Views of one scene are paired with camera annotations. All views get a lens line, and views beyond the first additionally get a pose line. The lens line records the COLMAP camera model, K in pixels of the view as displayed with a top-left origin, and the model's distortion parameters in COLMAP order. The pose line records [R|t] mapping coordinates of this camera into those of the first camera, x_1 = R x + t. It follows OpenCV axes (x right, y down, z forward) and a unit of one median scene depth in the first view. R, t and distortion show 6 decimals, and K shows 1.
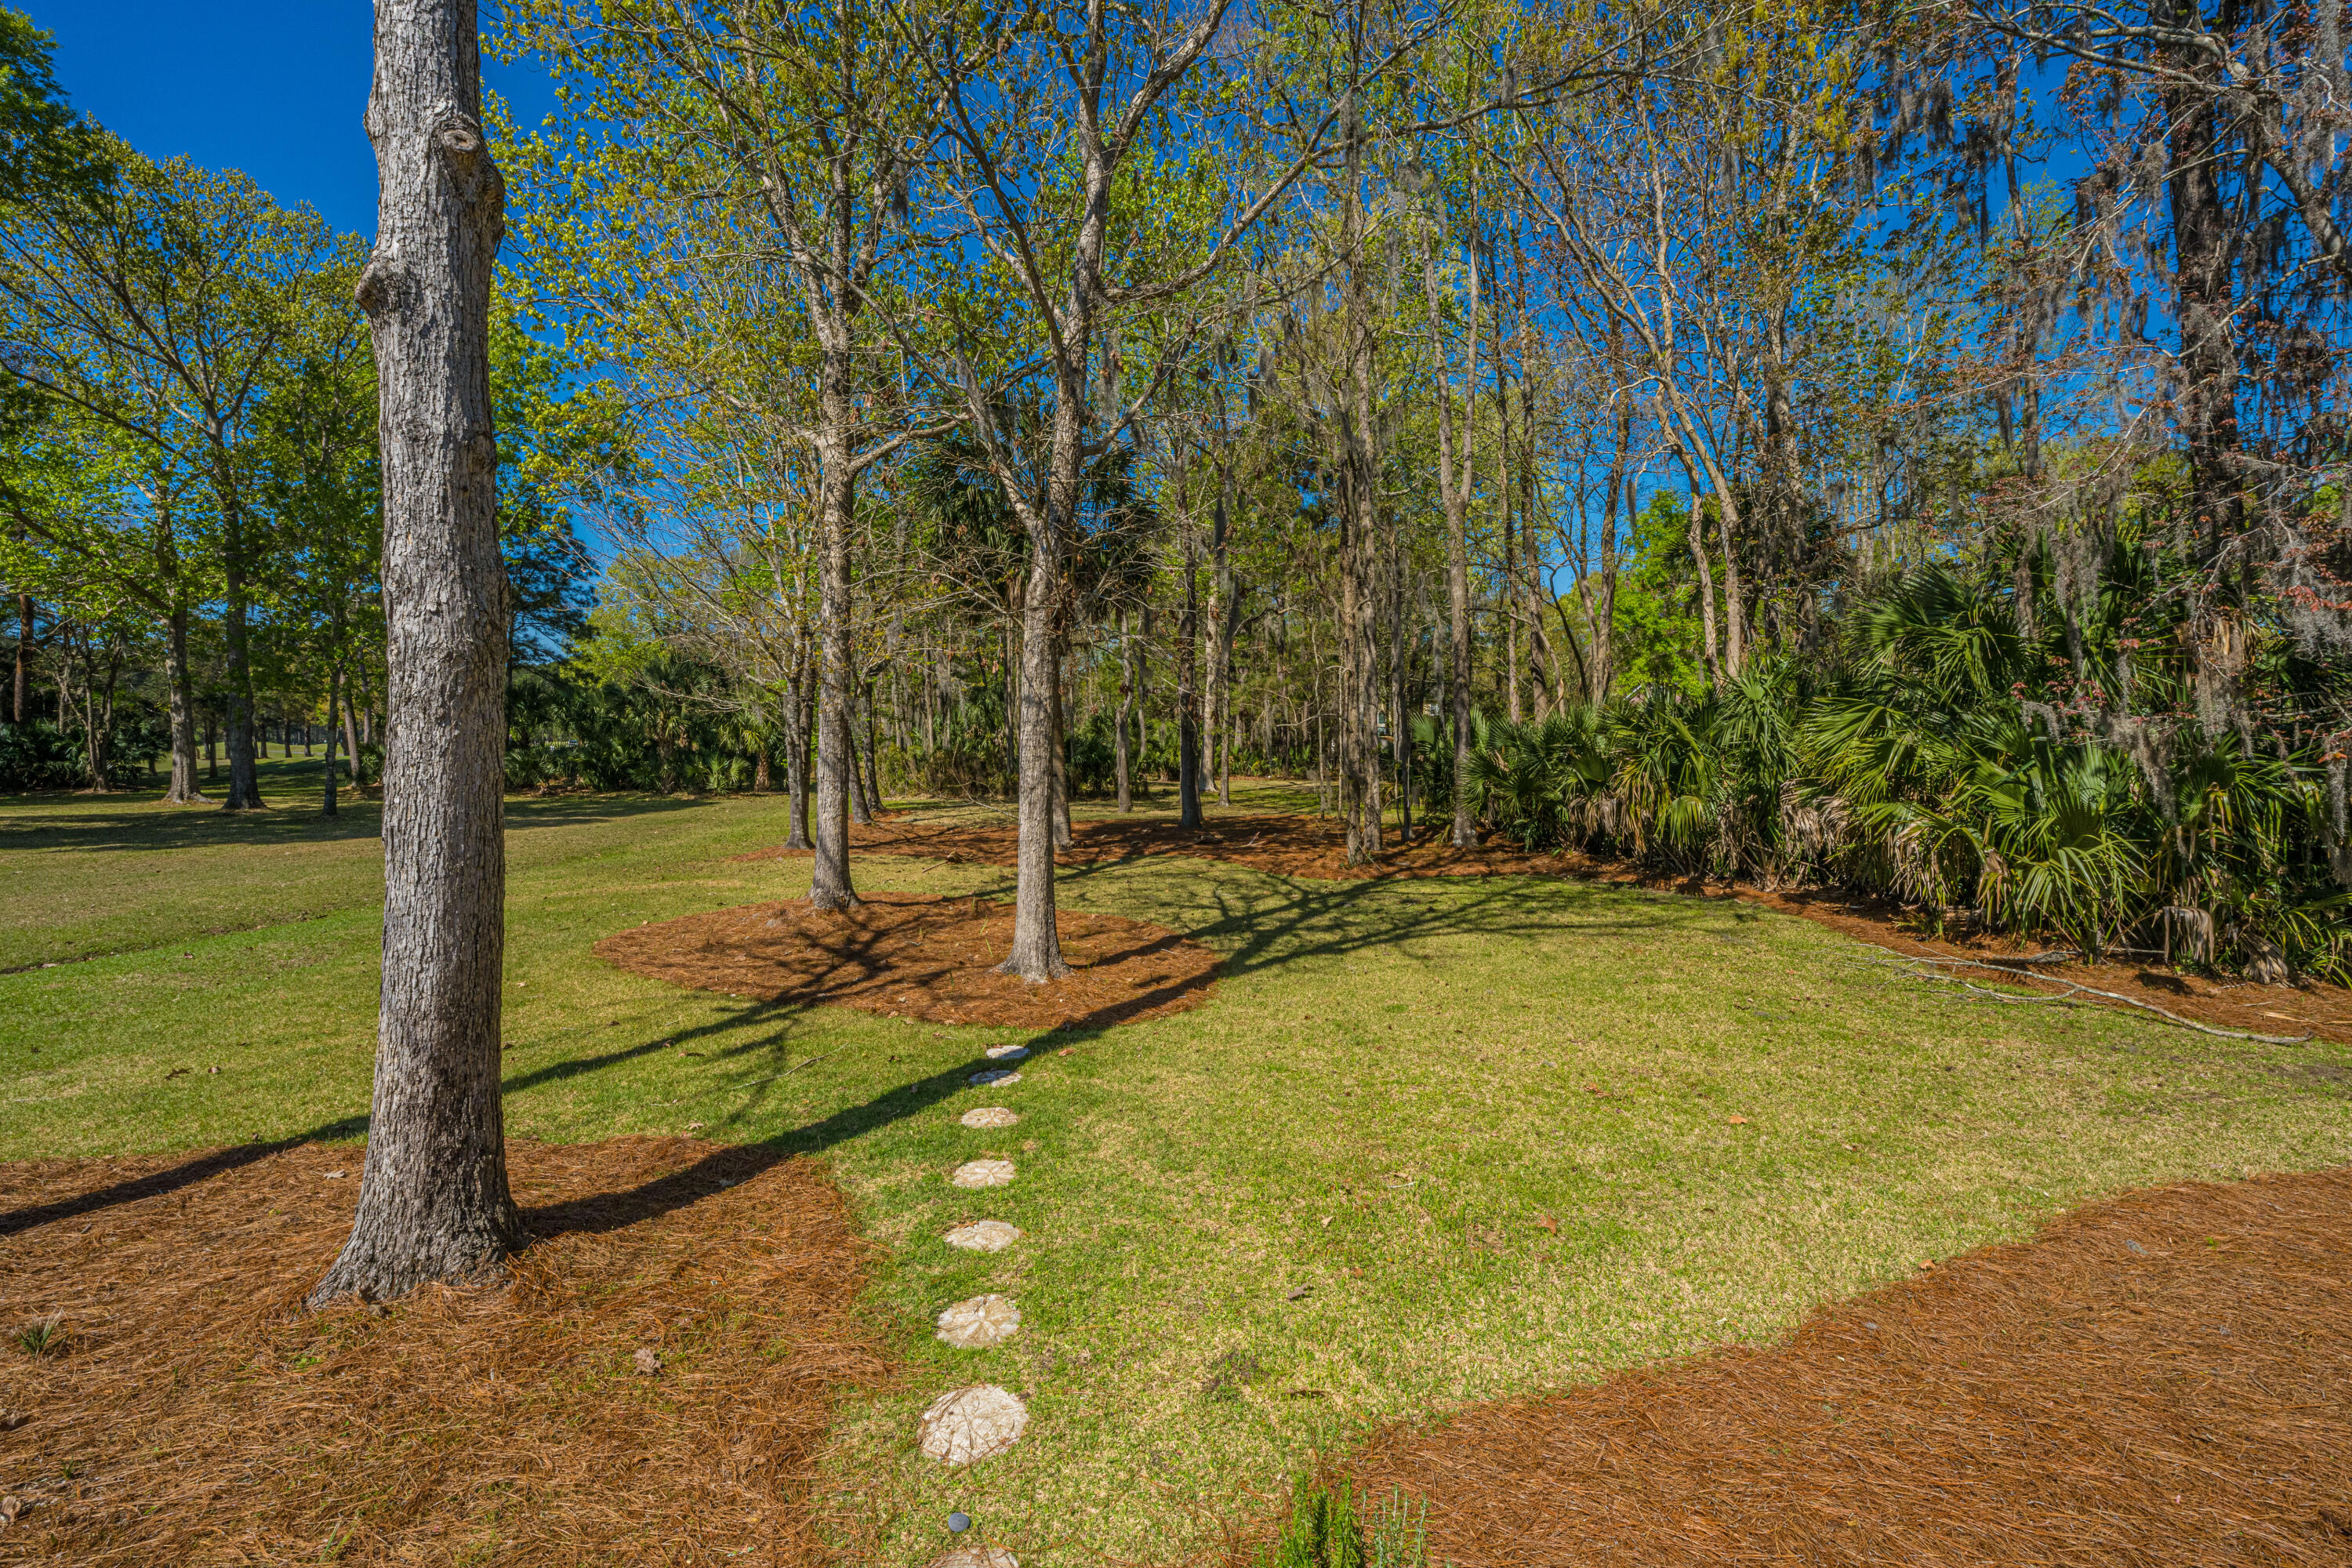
lens RADIAL K [[916.2, 0, 1169.0], [0, 916.2, 774.7], [0, 0, 1]] dist [0.001605, -0.000024]
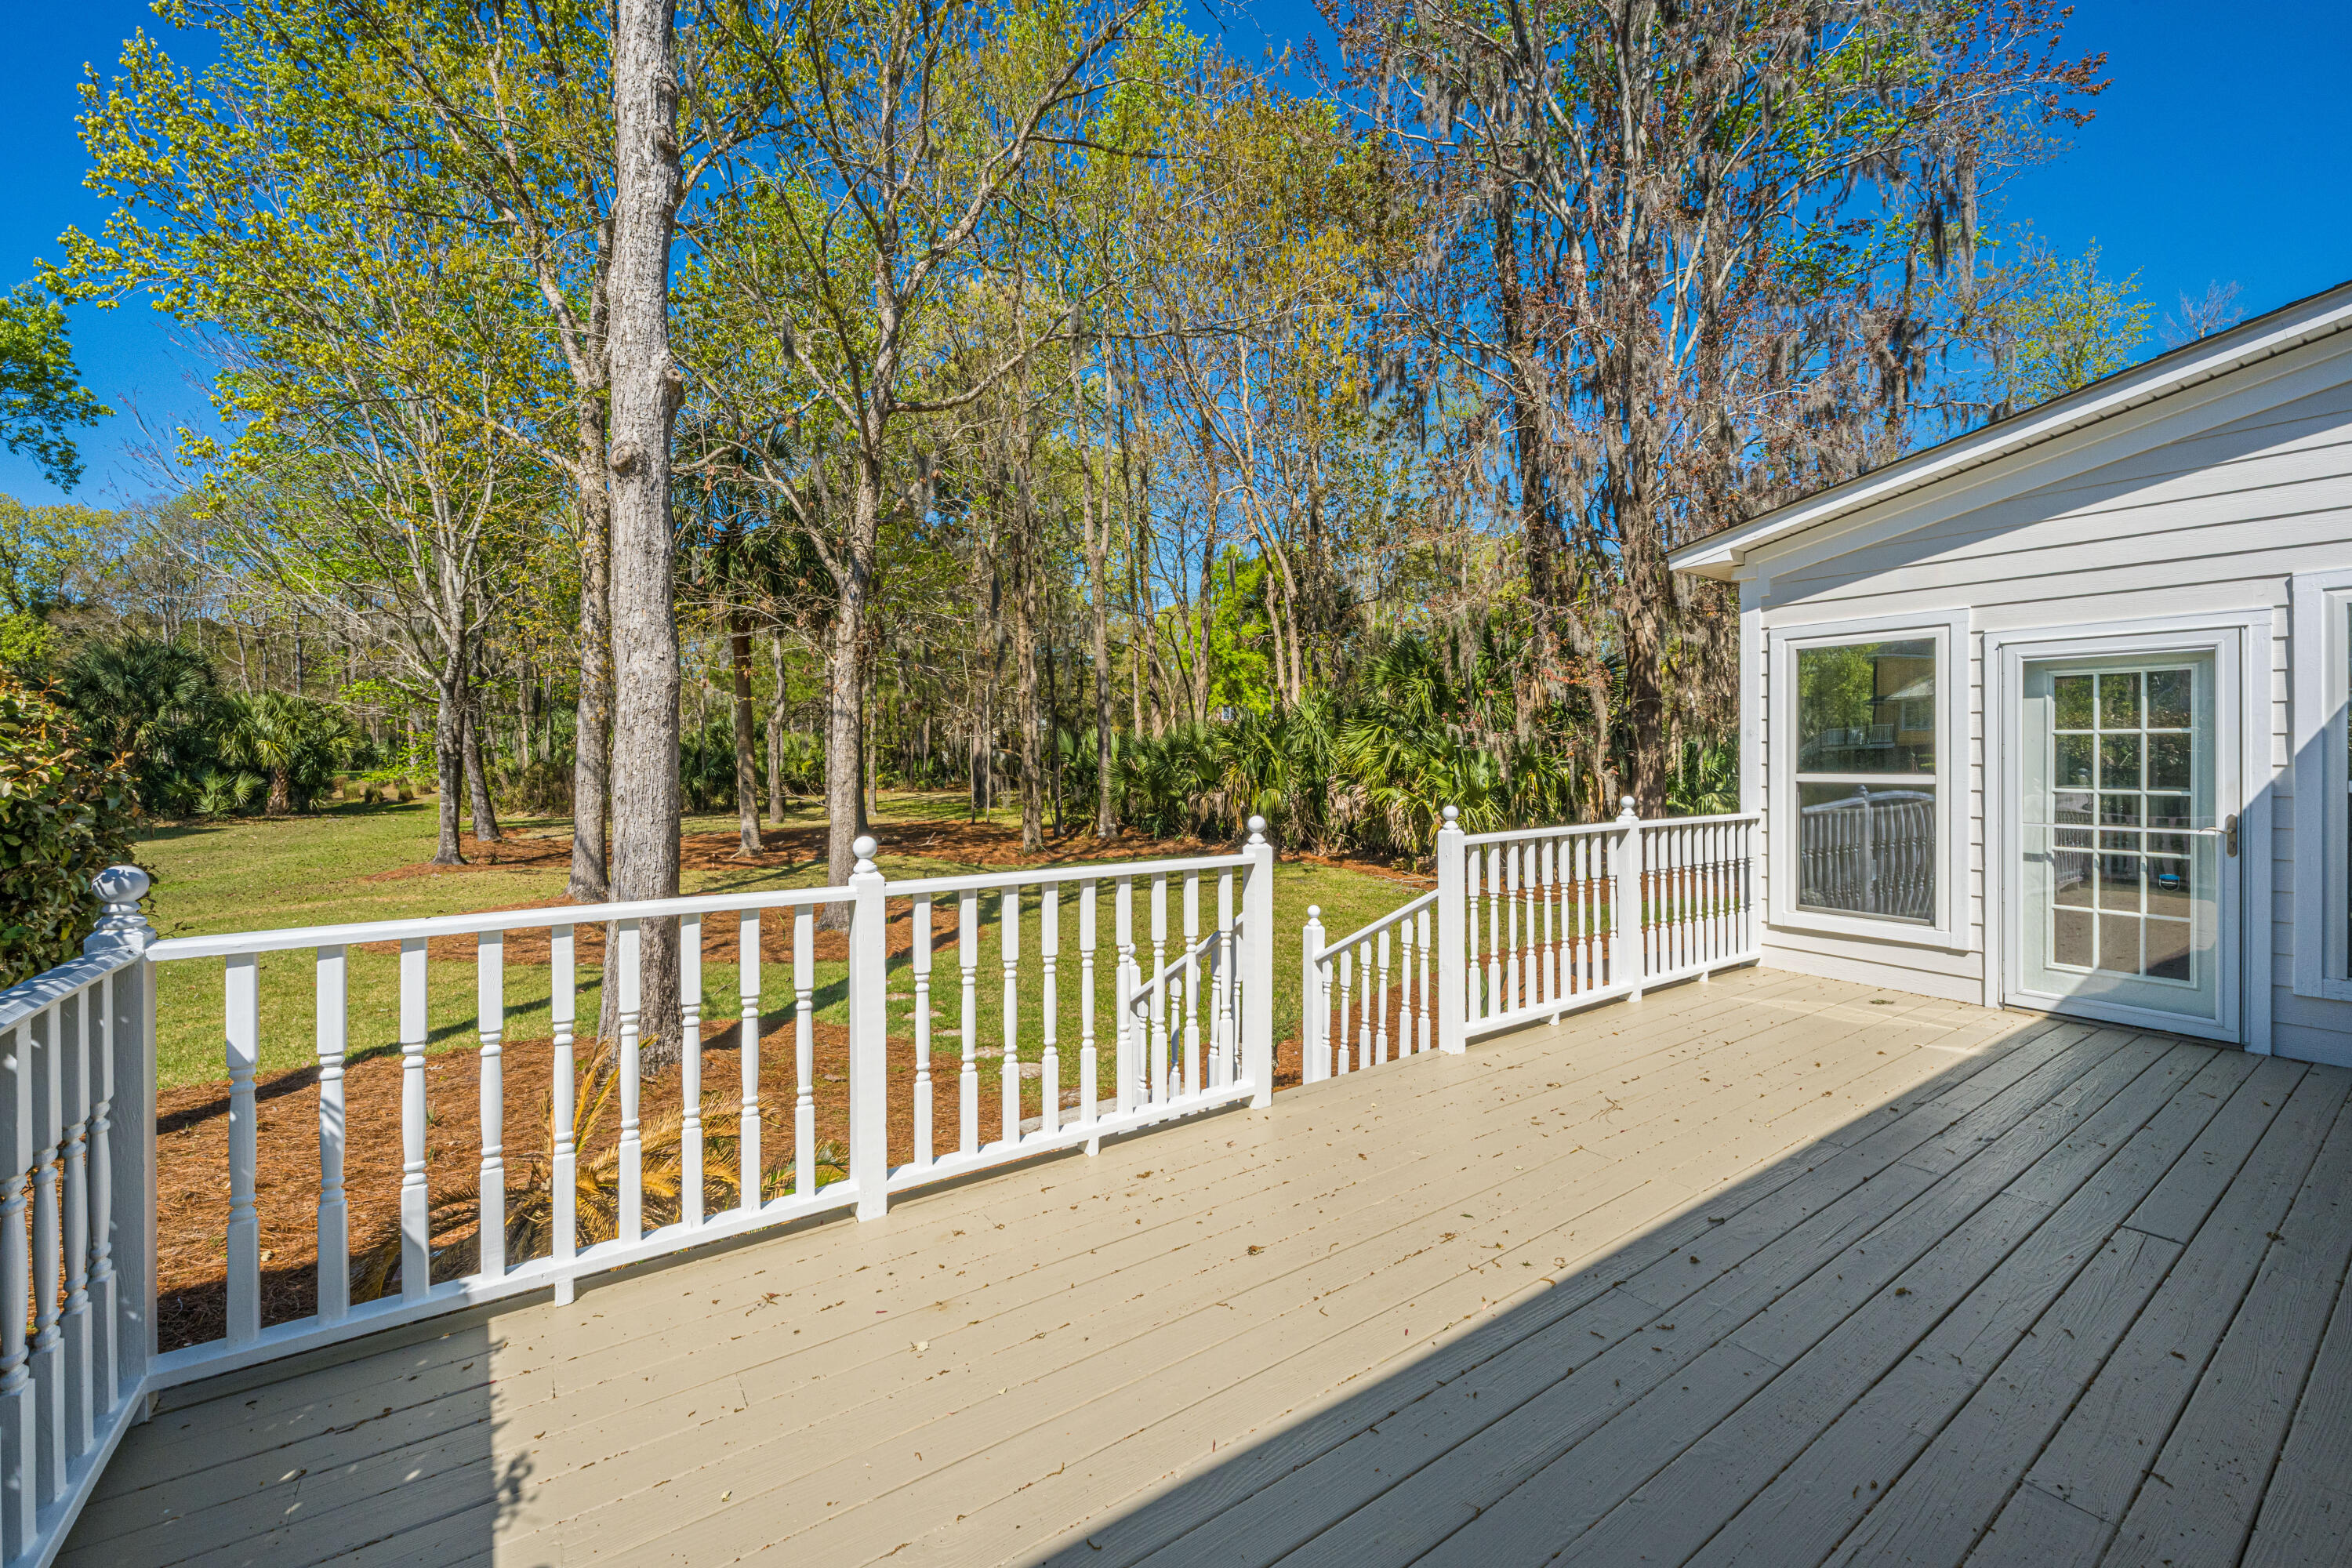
lens RADIAL K [[993.0, 0, 1168.6], [0, 993.0, 764.2], [0, 0, 1]] dist [-0.001240, -0.000164]
pose [[0.902582, -0.005387, 0.430484, -0.180324], [0.018357, 0.999494, -0.025979, 0.018054], [-0.430126, 0.031351, 0.902224, -0.237543]]
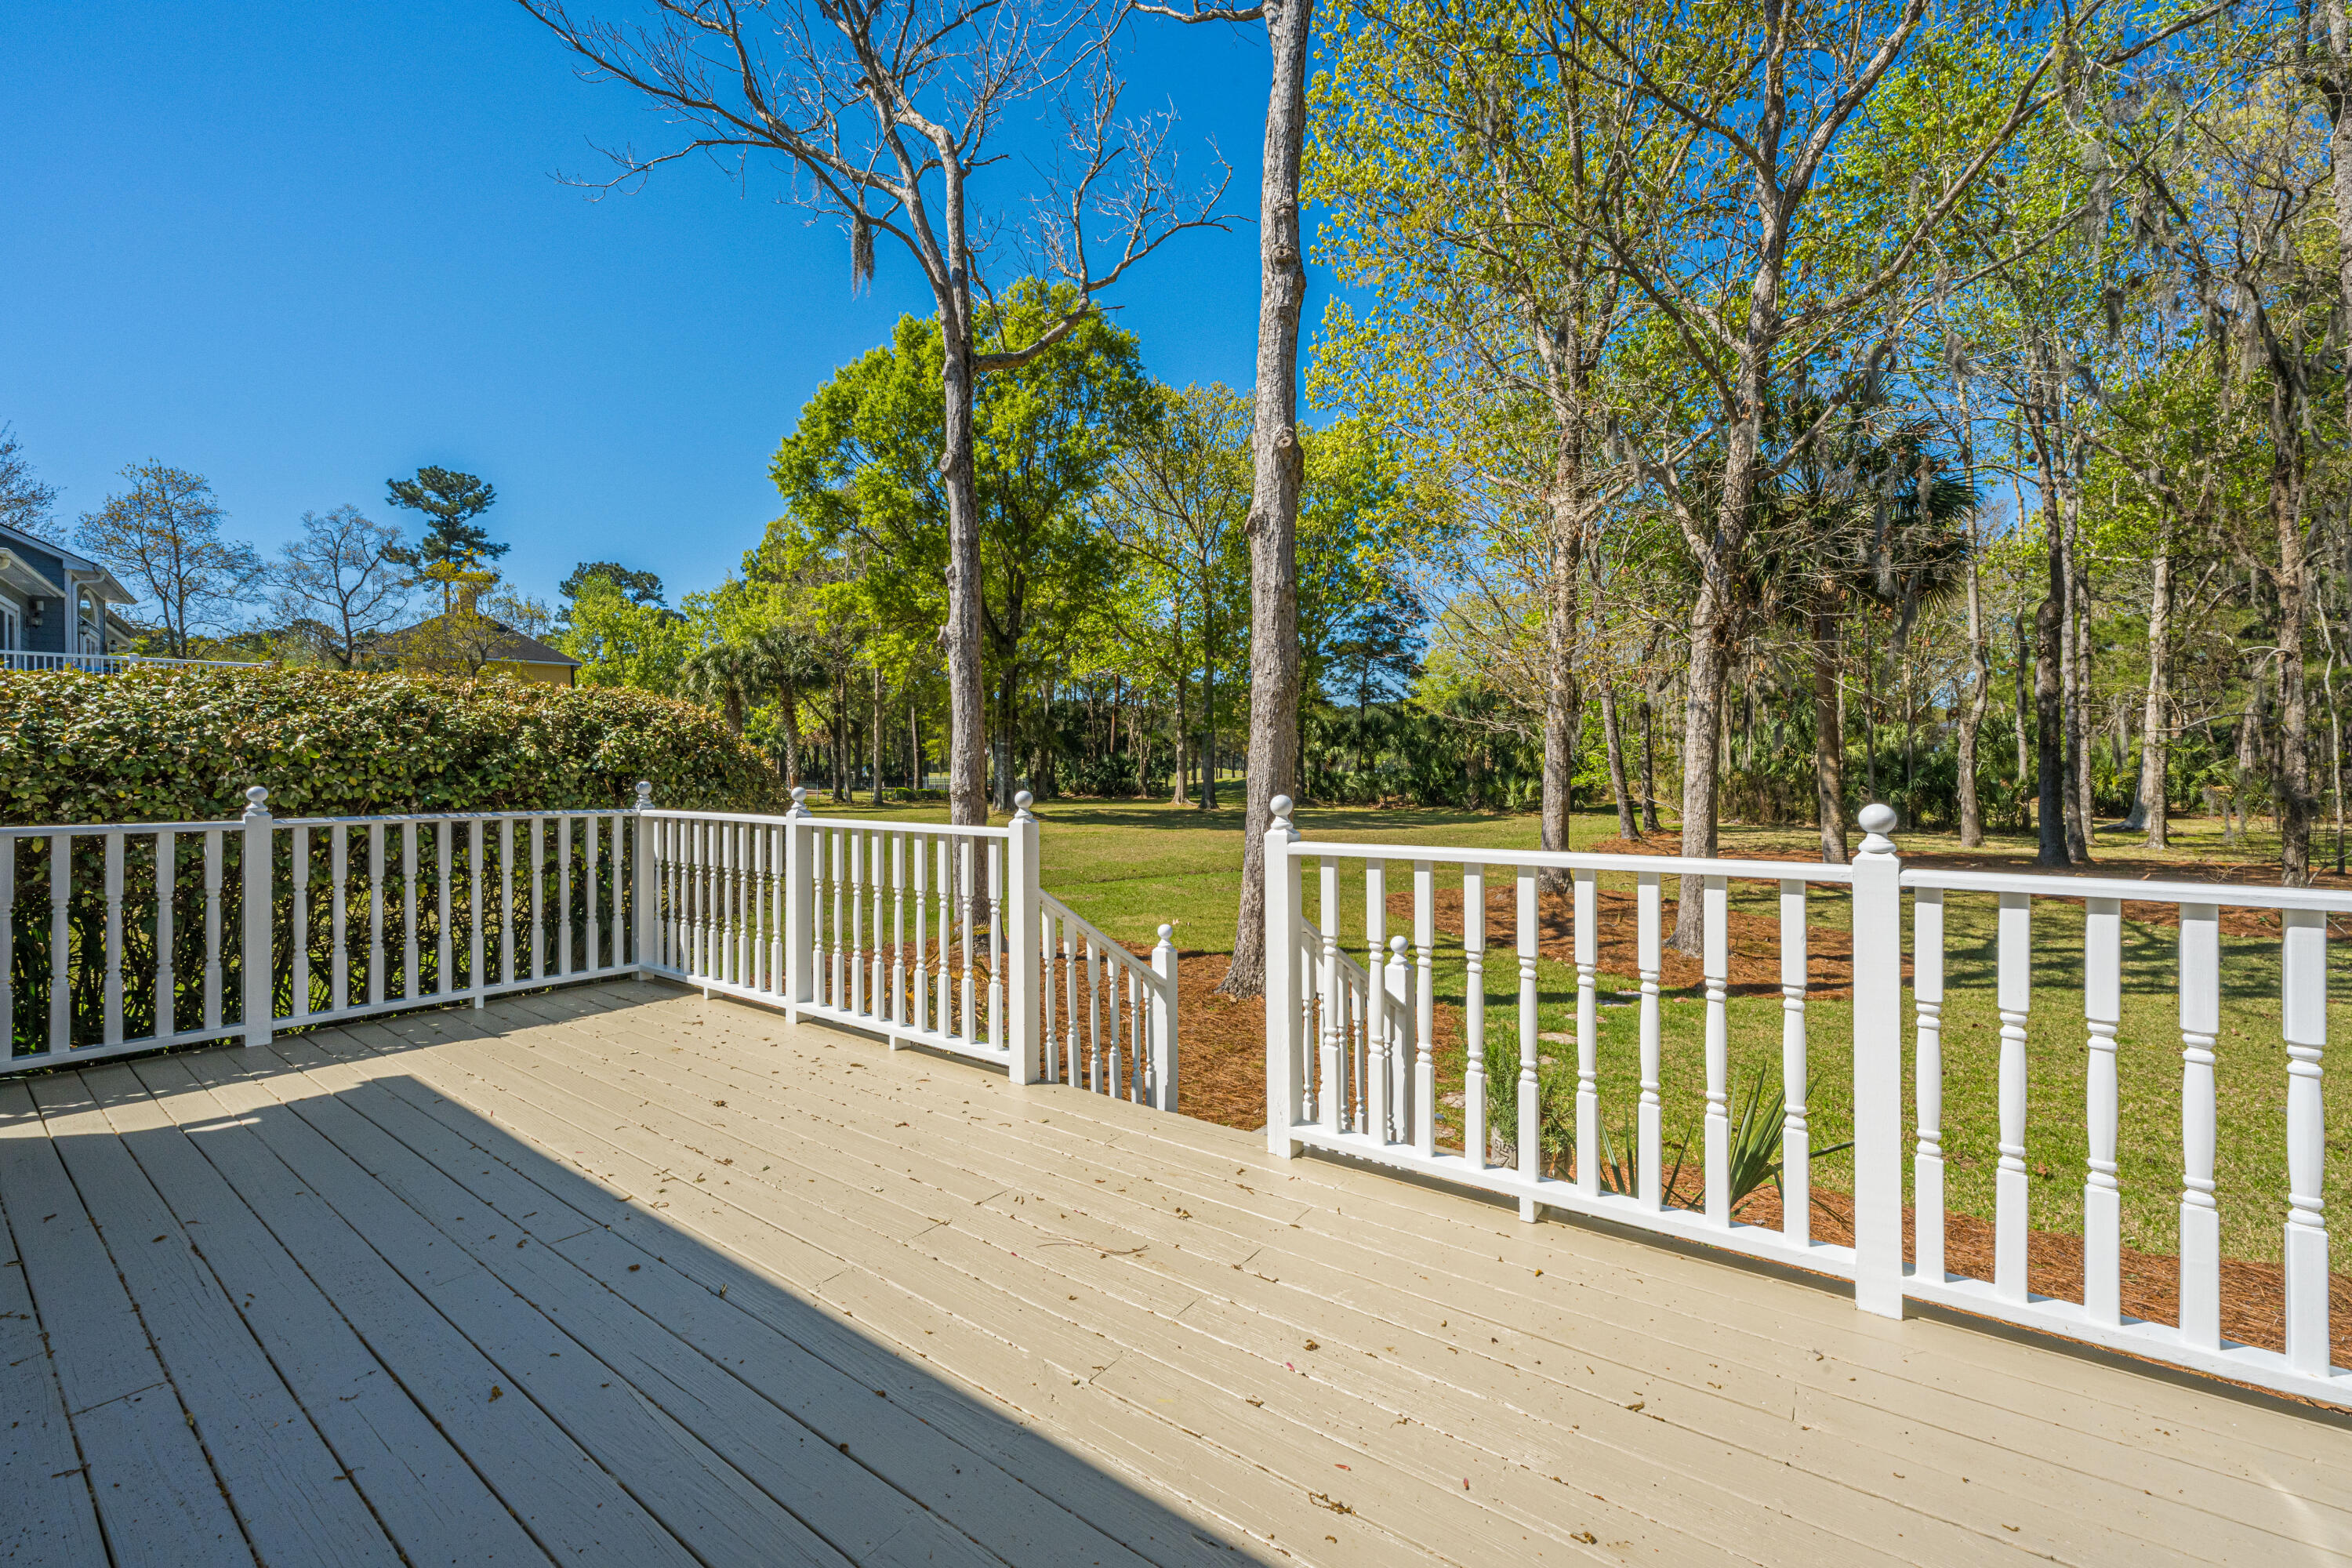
lens RADIAL K [[993.0, 0, 1168.6], [0, 993.0, 764.2], [0, 0, 1]] dist [-0.001240, -0.000164]
pose [[0.672577, -0.003183, -0.740020, 0.169422], [-0.031014, 0.998991, -0.032485, 0.025923], [0.739377, 0.044800, 0.671799, -0.159253]]
